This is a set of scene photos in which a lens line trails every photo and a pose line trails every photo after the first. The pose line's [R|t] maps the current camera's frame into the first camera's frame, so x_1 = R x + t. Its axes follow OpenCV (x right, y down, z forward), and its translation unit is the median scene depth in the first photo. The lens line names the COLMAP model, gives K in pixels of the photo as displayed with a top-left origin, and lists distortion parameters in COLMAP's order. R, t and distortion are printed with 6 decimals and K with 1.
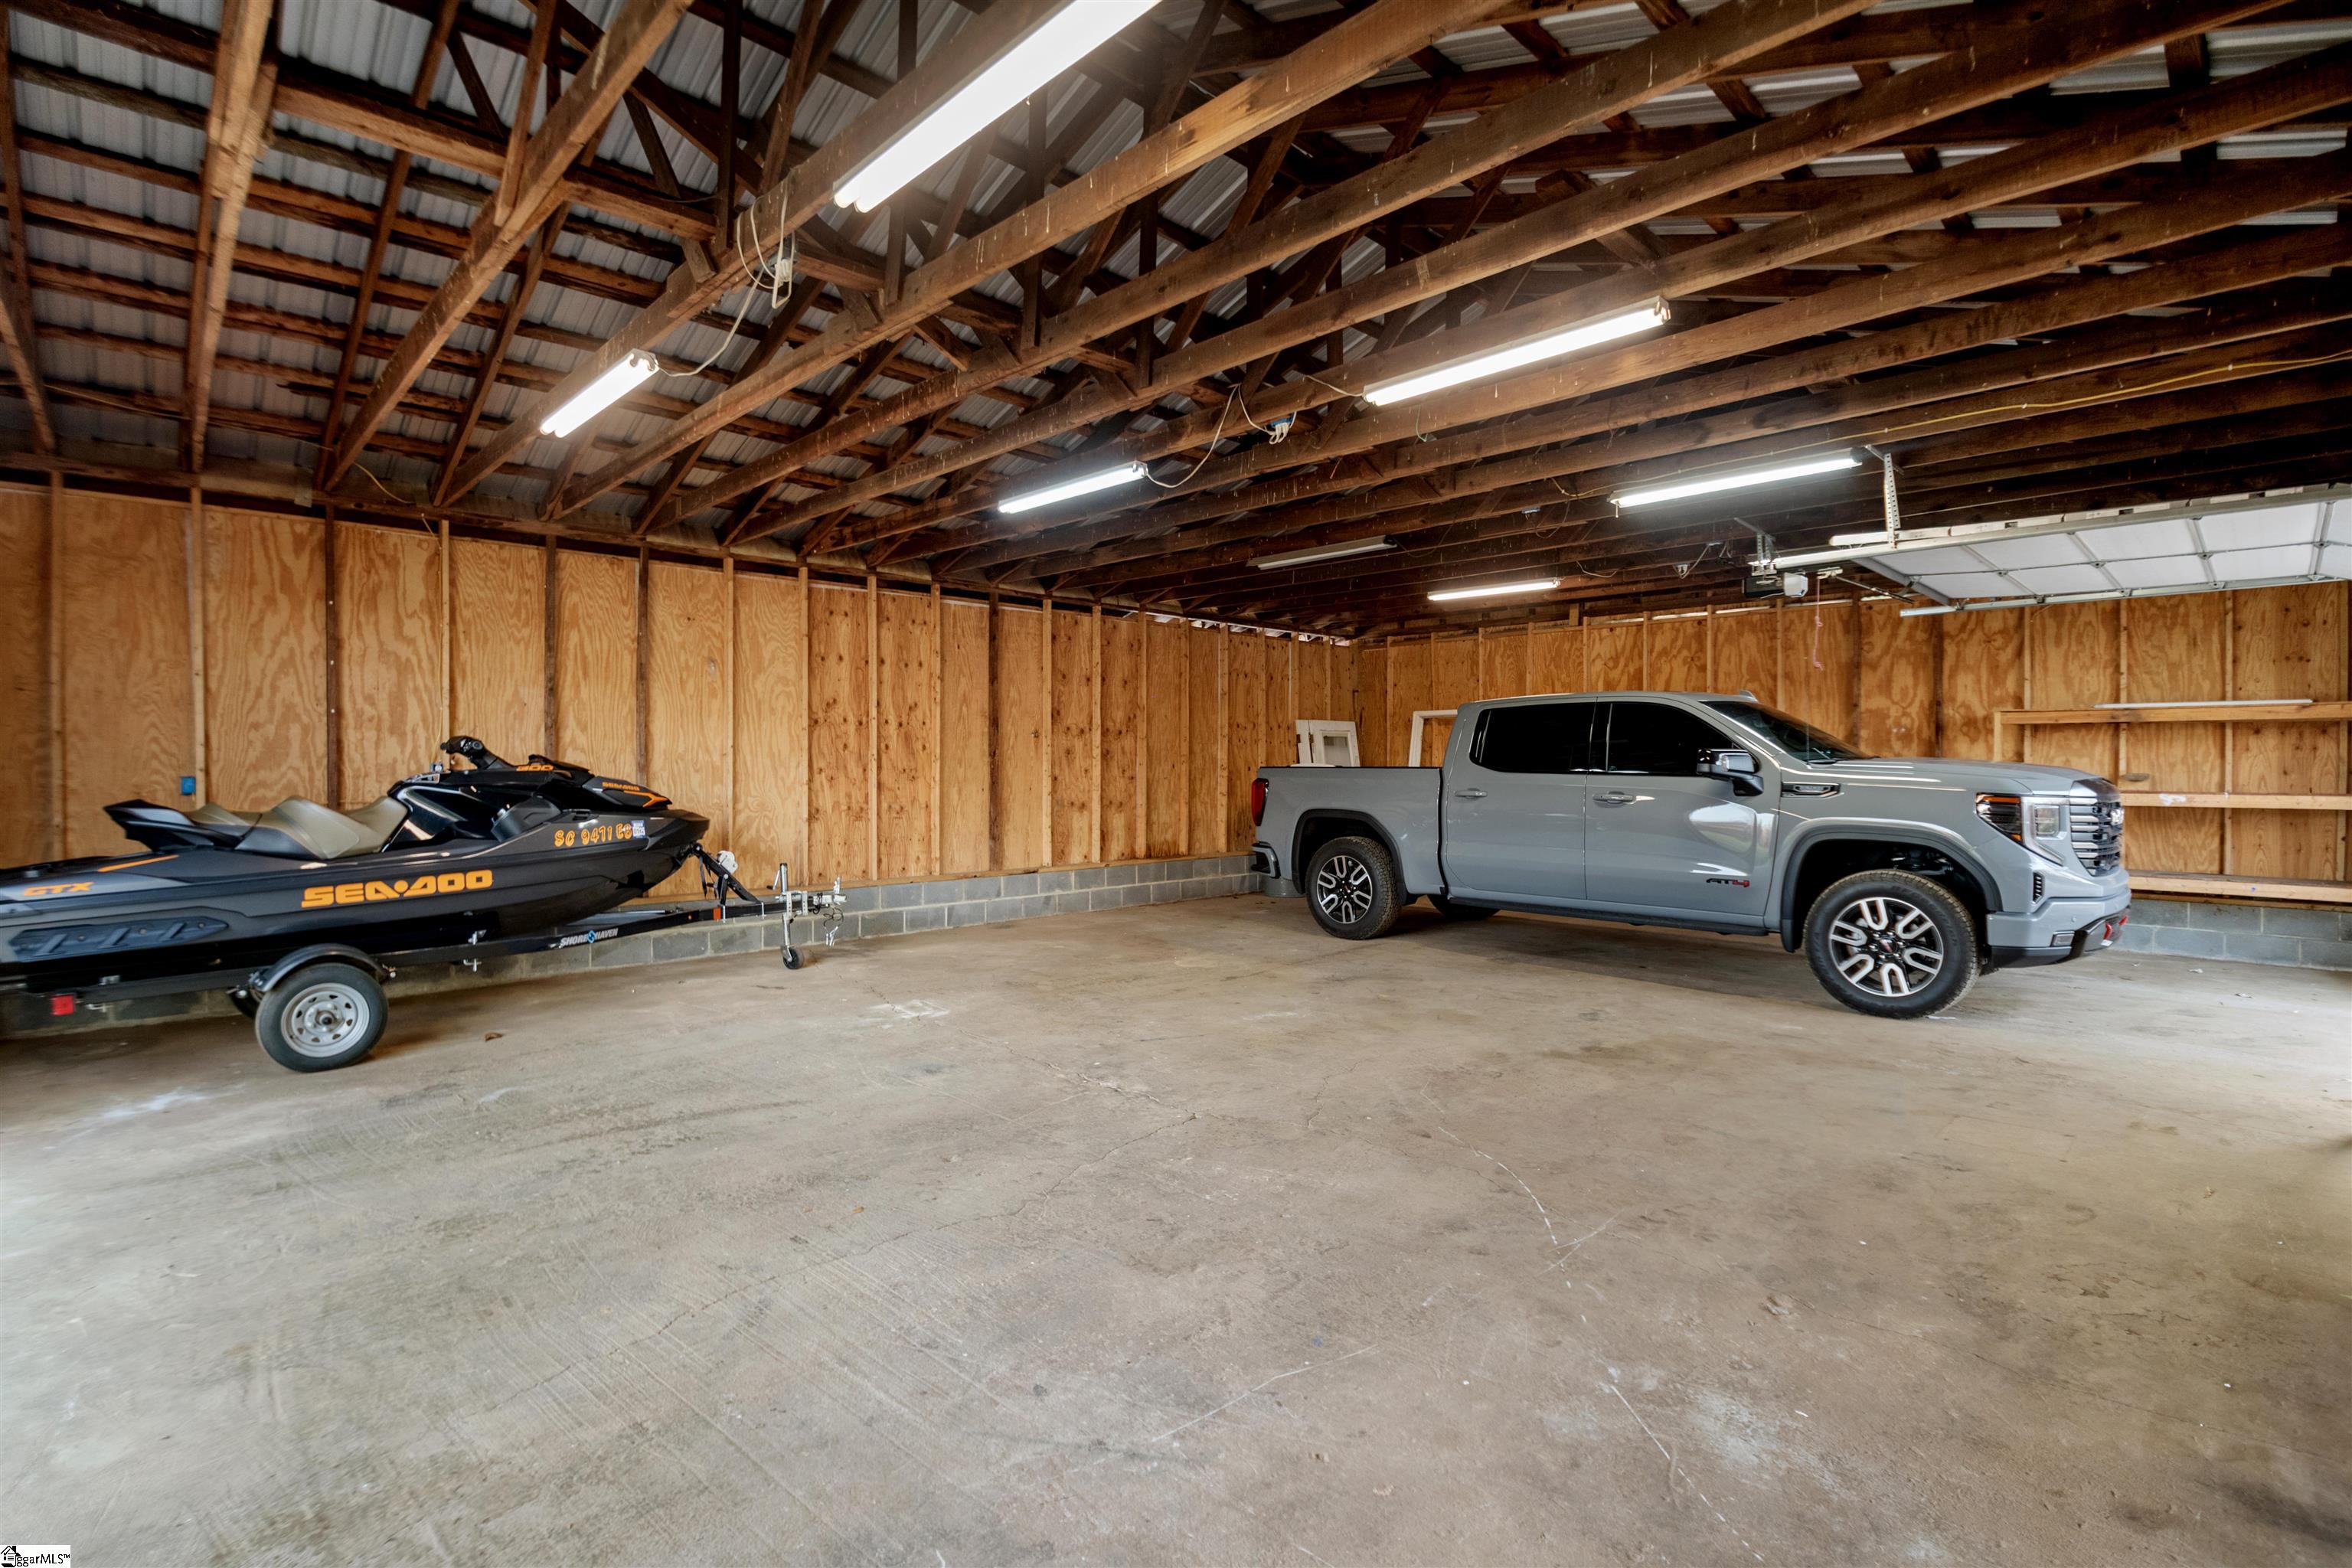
lens RADIAL K [[1046.5, 0, 1167.0], [0, 1046.5, 773.1], [0, 0, 1]] dist [-0.020546, -0.000223]
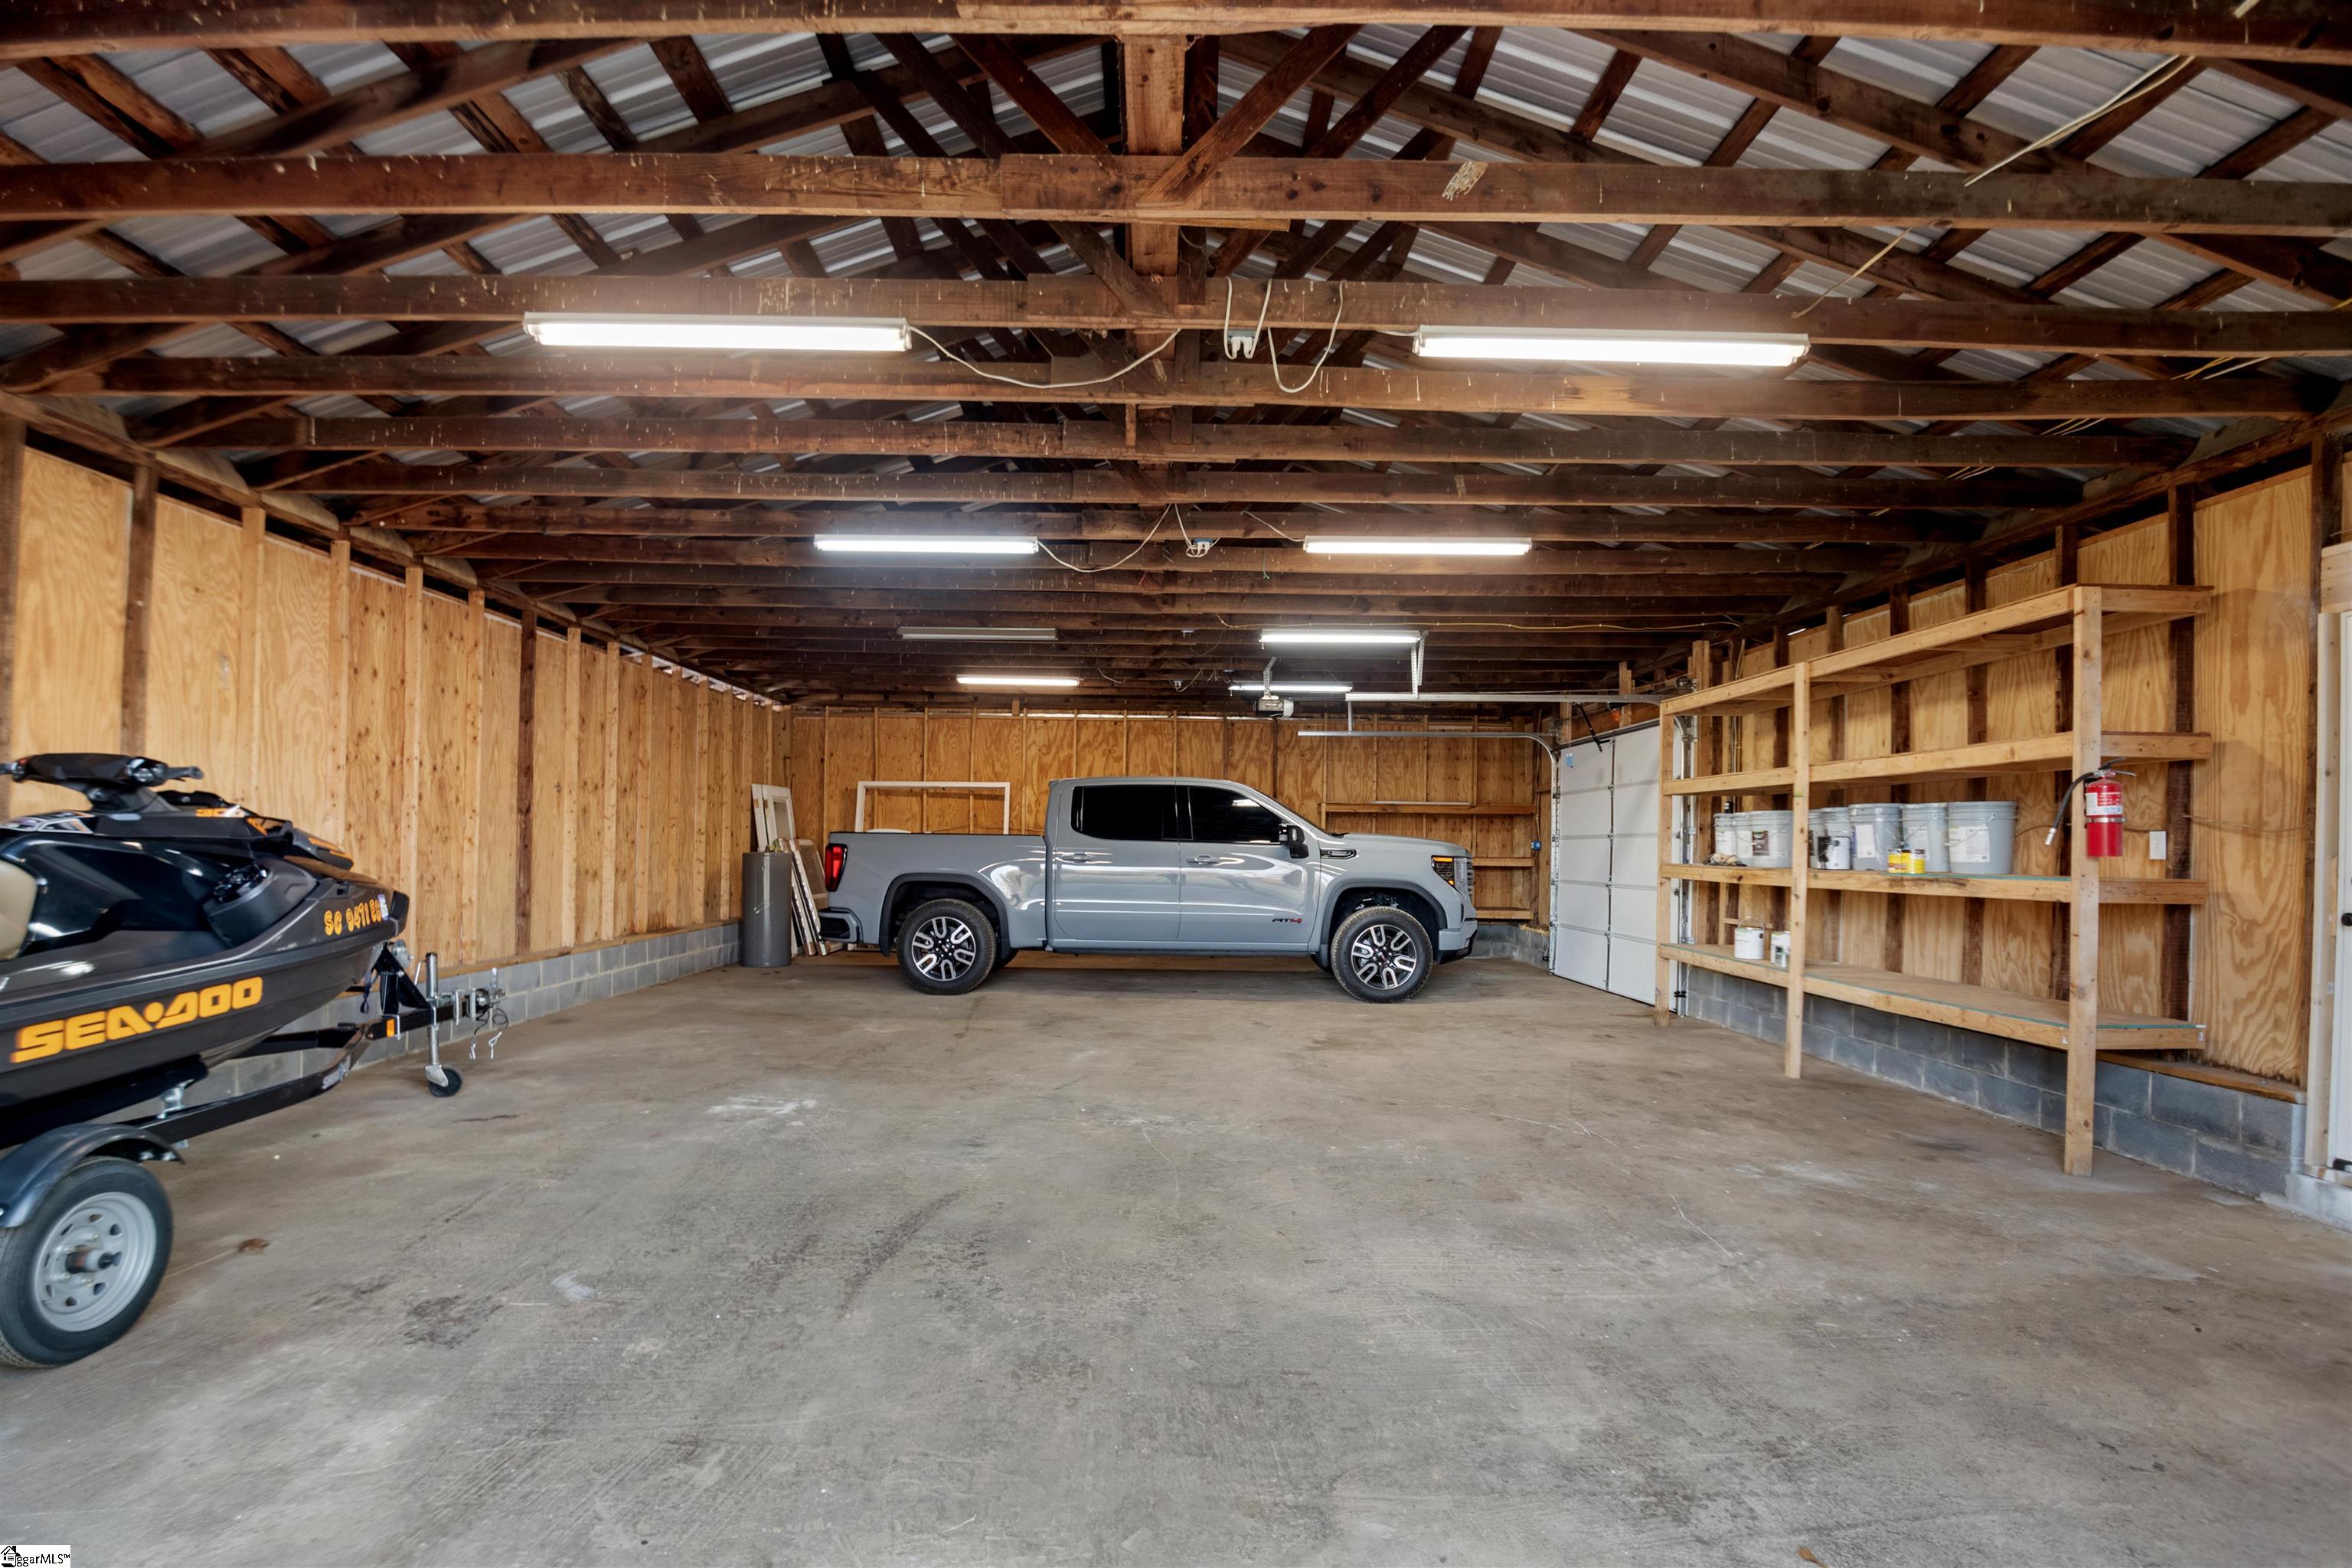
lens RADIAL K [[1001.2, 0, 1168.4], [0, 1001.2, 835.6], [0, 0, 1]] dist [-0.017352, -0.000191]
pose [[0.720113, 0.014322, 0.693708, -0.572090], [-0.008560, 0.999894, -0.011757, 0.010240], [-0.693804, 0.002528, 0.720160, 0.172441]]
